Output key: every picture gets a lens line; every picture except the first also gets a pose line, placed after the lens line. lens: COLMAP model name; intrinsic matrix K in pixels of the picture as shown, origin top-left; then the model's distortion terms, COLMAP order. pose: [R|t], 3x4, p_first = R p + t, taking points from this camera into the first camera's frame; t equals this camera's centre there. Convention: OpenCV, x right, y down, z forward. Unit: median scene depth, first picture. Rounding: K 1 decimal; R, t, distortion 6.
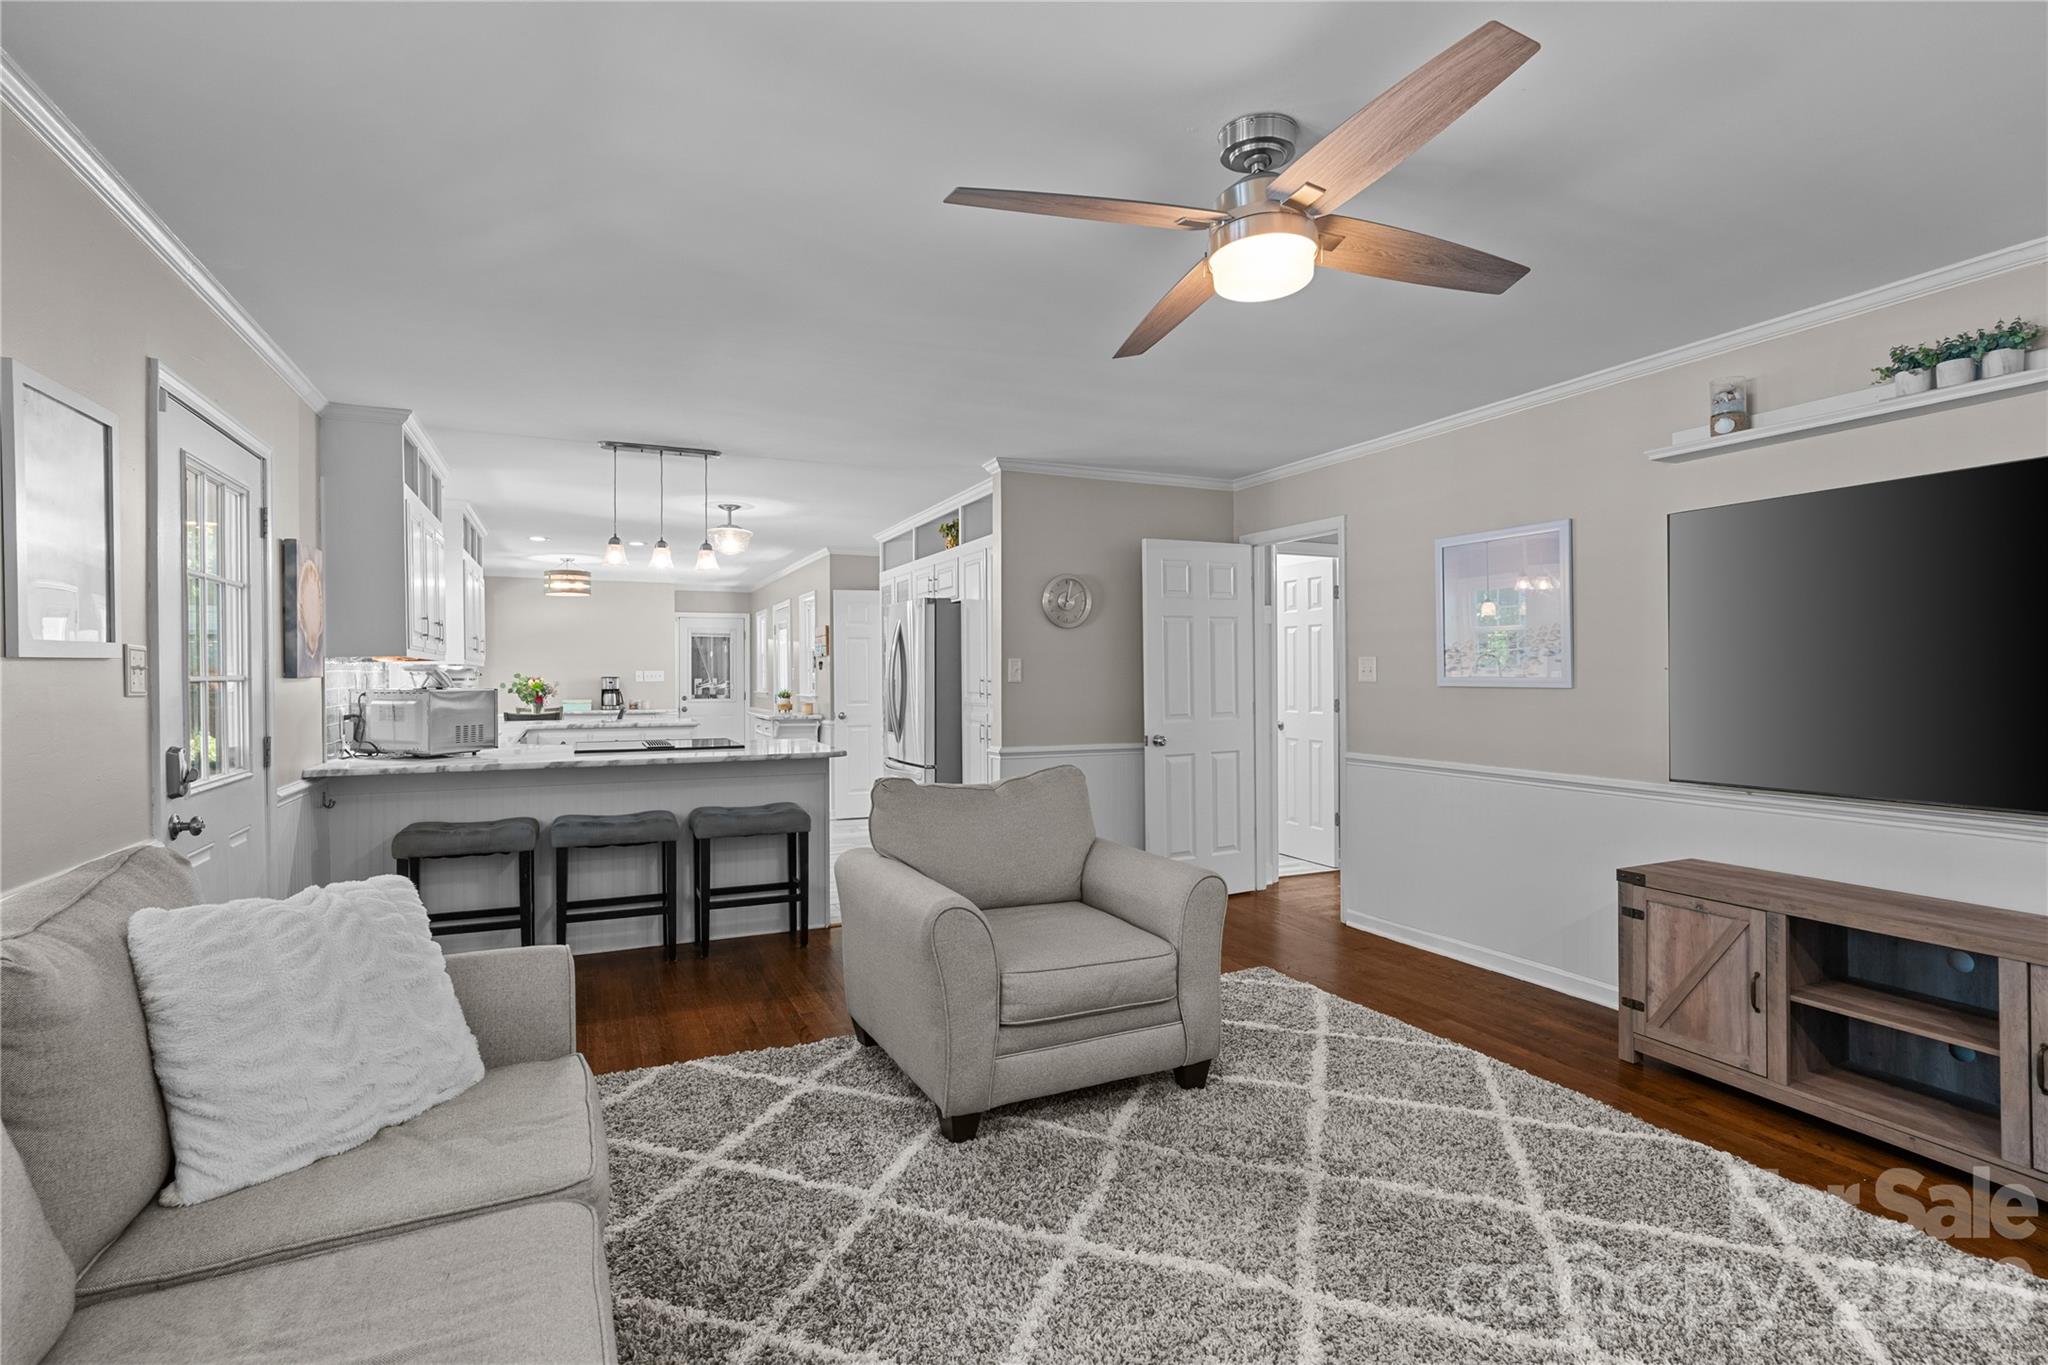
lens RADIAL K [[974.6, 0, 1022.1], [0, 974.6, 671.4], [0, 0, 1]] dist [-0.009185, 0.000663]
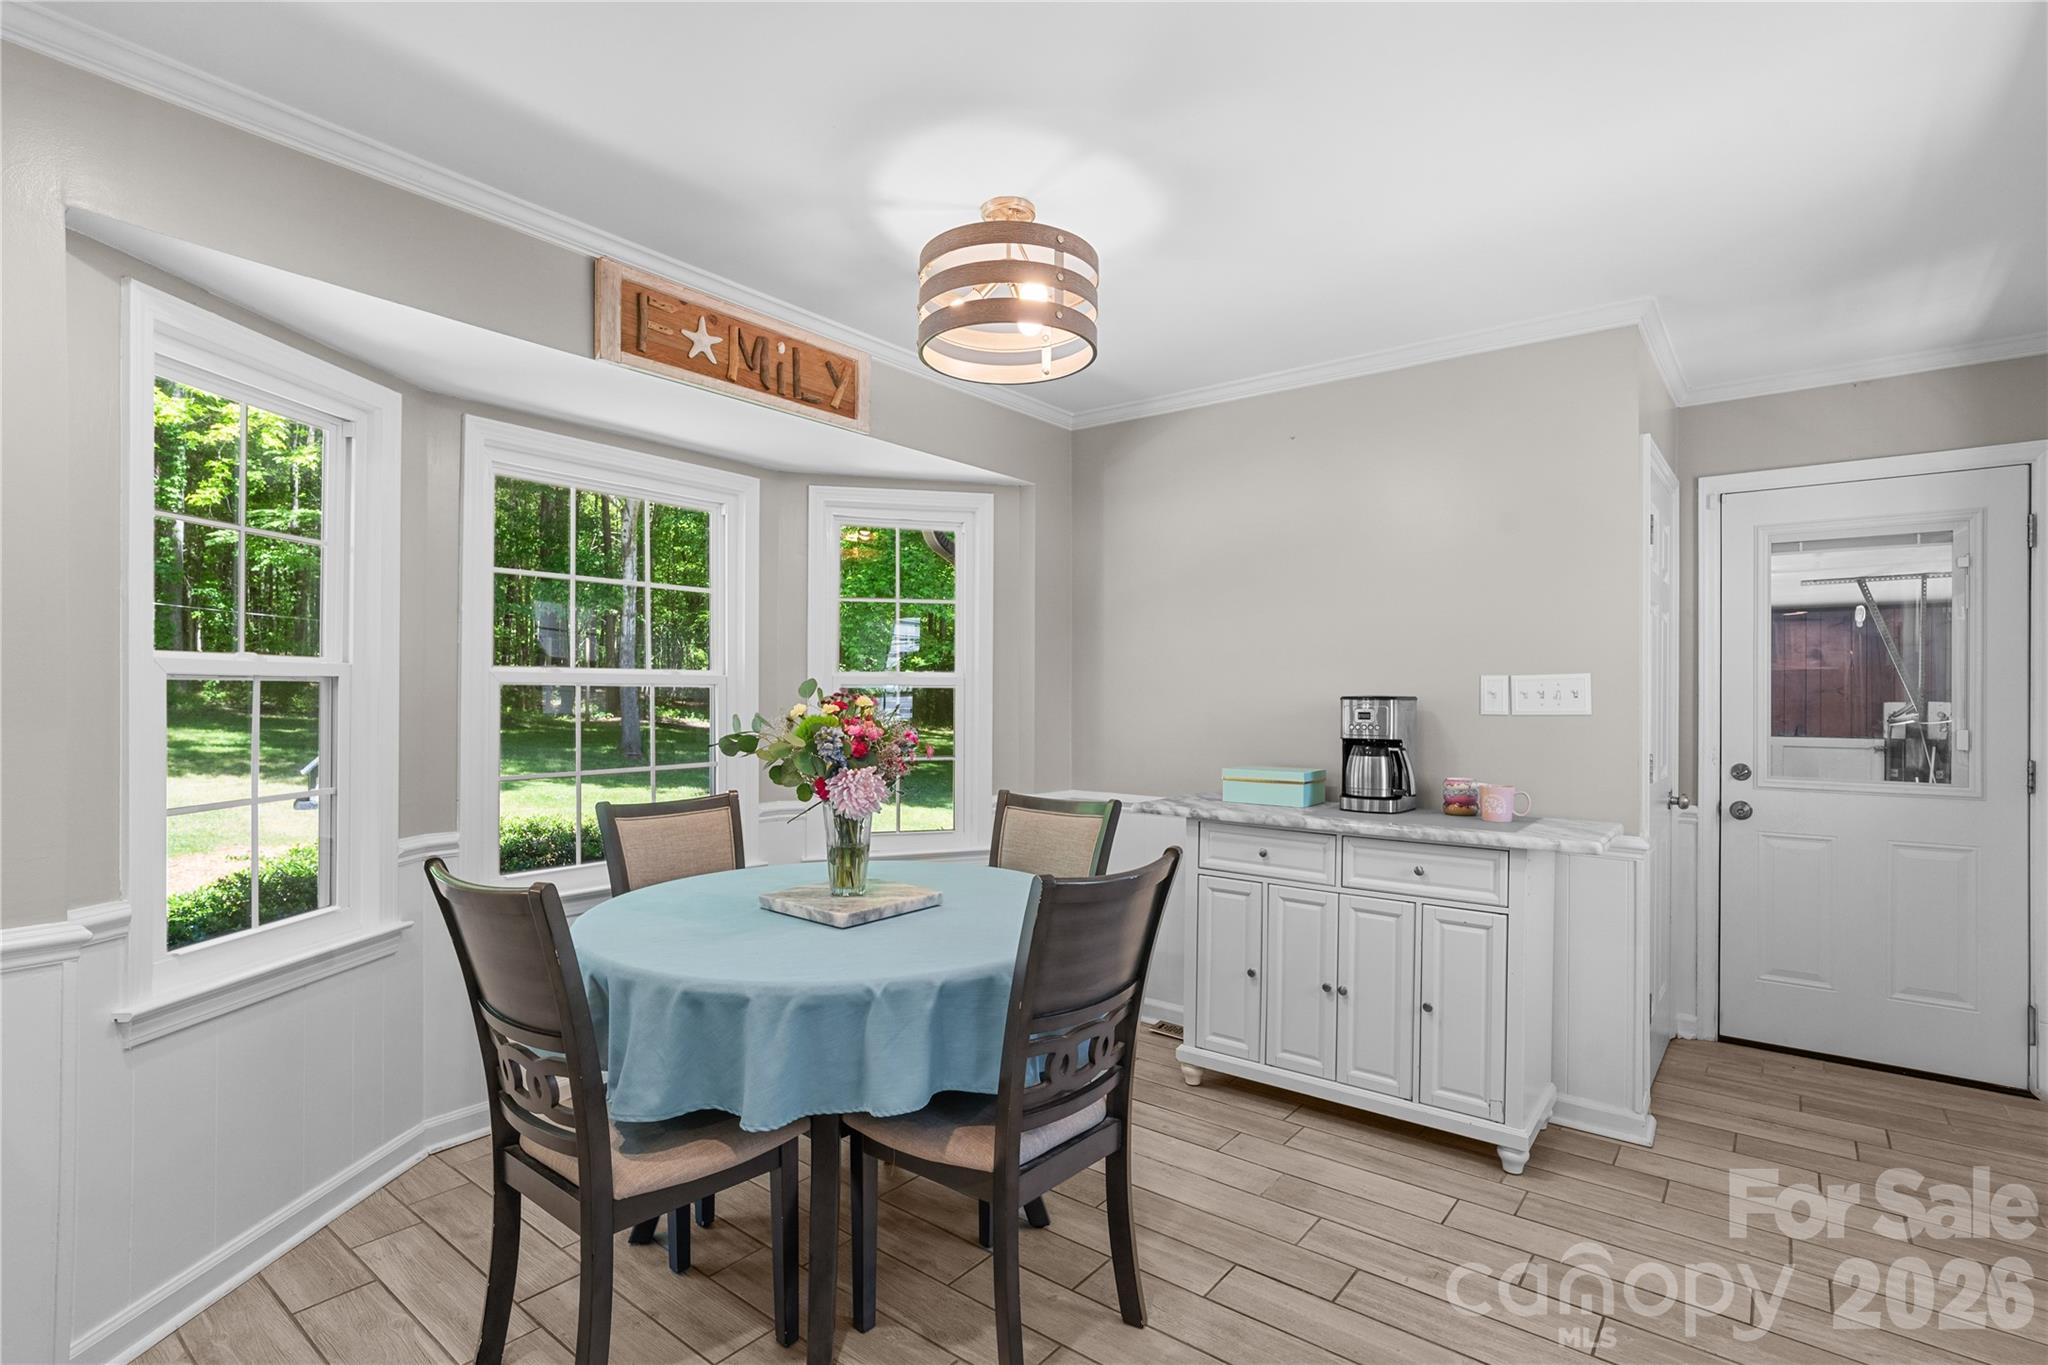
lens RADIAL K [[968.3, 0, 1031.6], [0, 968.3, 697.6], [0, 0, 1]] dist [-0.024424, 0.015295]
pose [[0.463001, 0.006258, -0.886336, -0.256099], [-0.002822, 0.999980, 0.005586, 0.005622], [0.886353, -0.000086, 0.463009, 0.910003]]
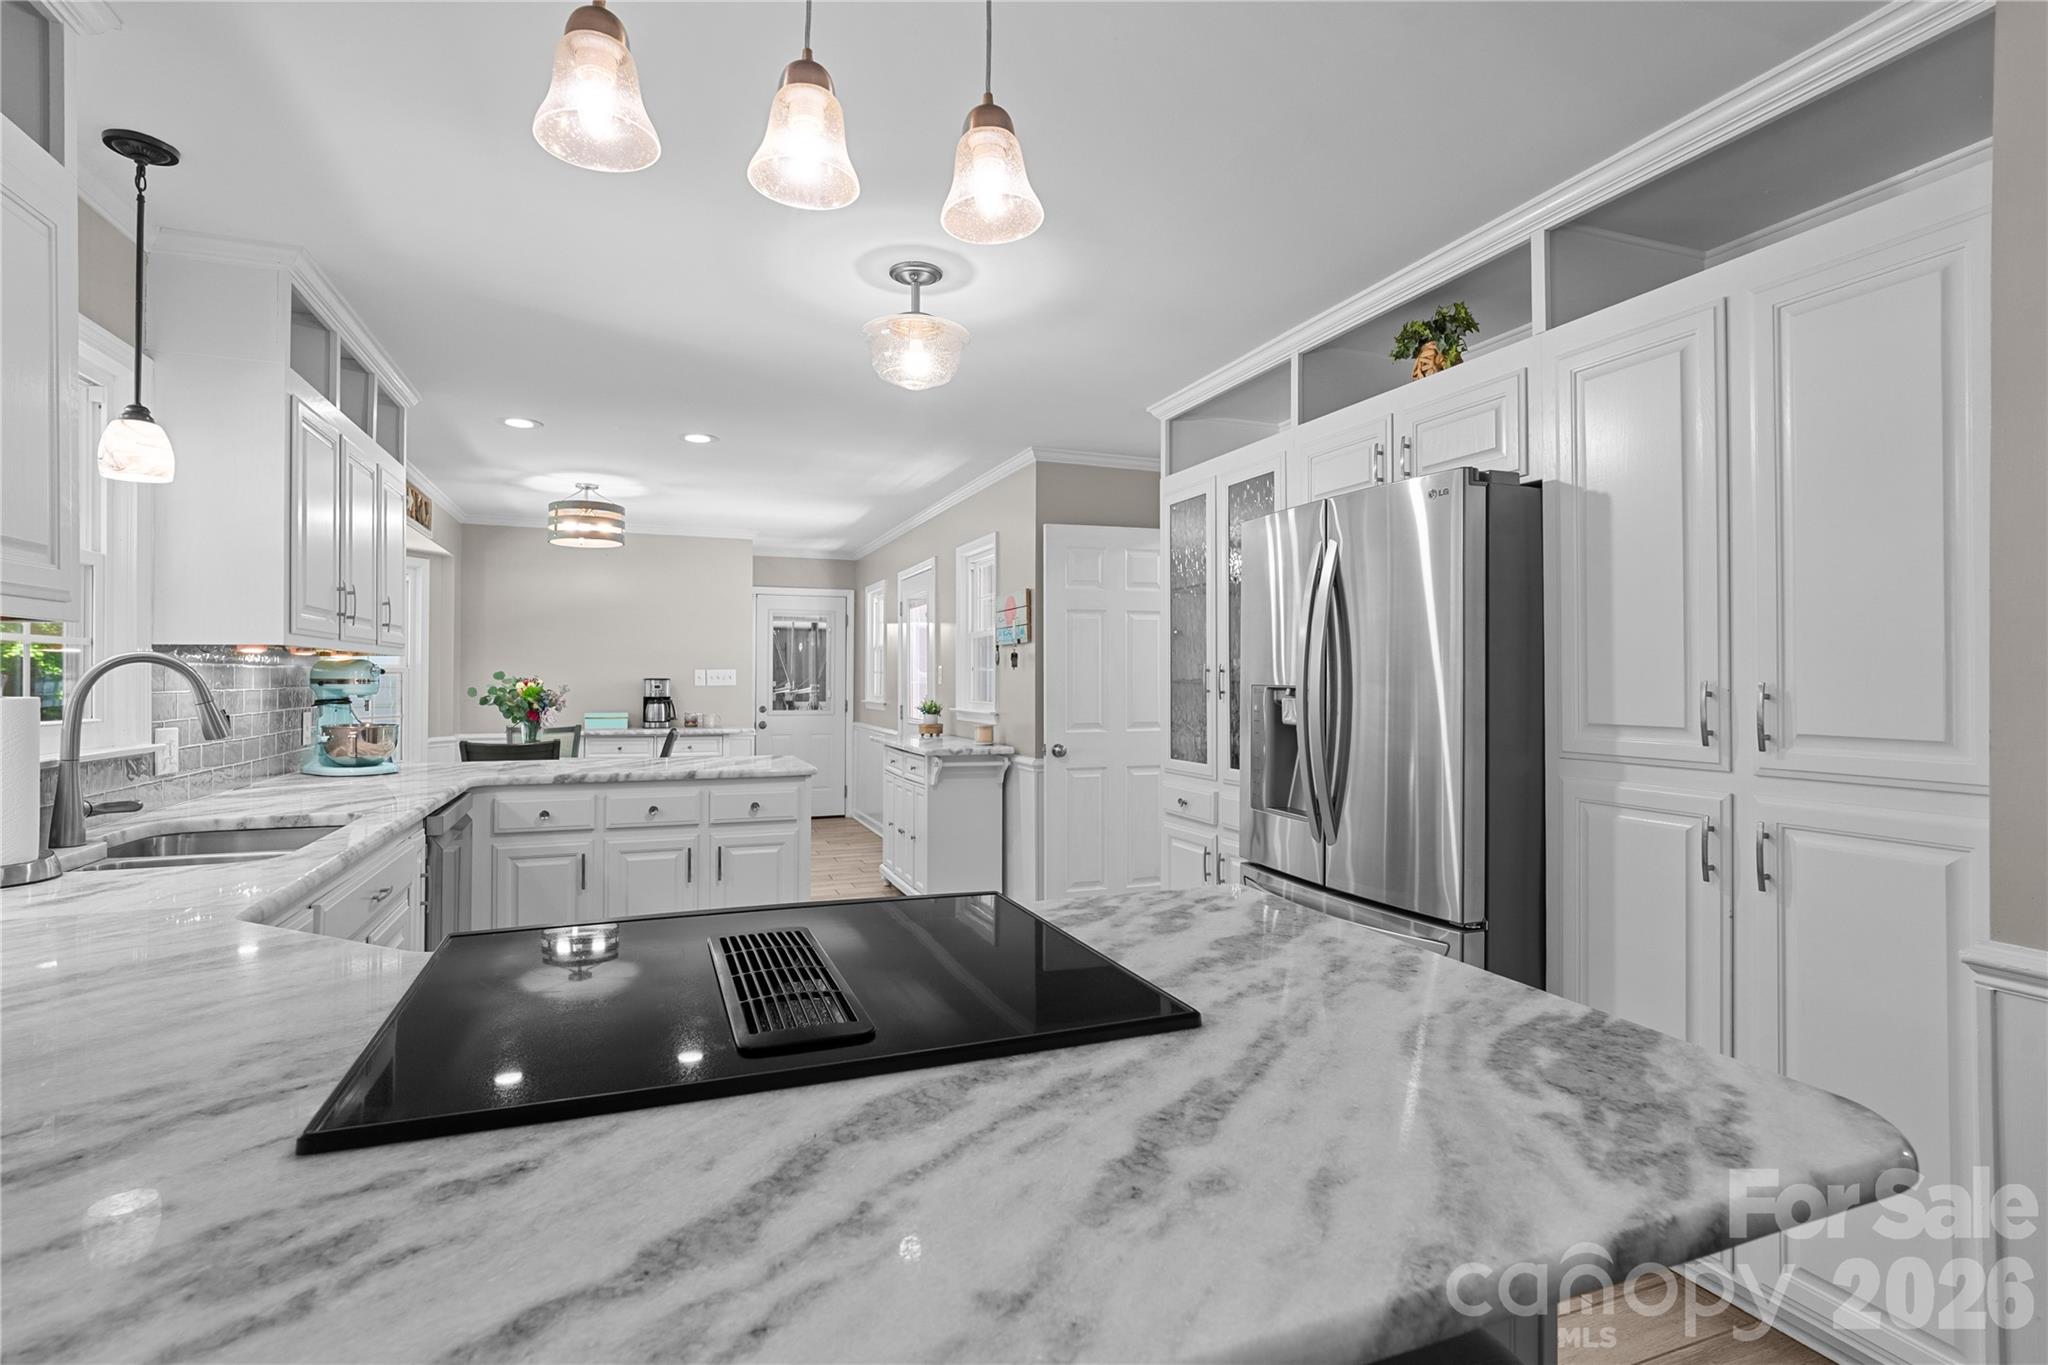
lens RADIAL K [[974.6, 0, 1022.1], [0, 974.6, 671.4], [0, 0, 1]] dist [-0.009185, 0.000663]
pose [[0.998521, 0.005659, -0.054075, -0.163090], [-0.005906, 0.999973, -0.004422, 0.002813], [0.054048, 0.004735, 0.998527, 0.411892]]
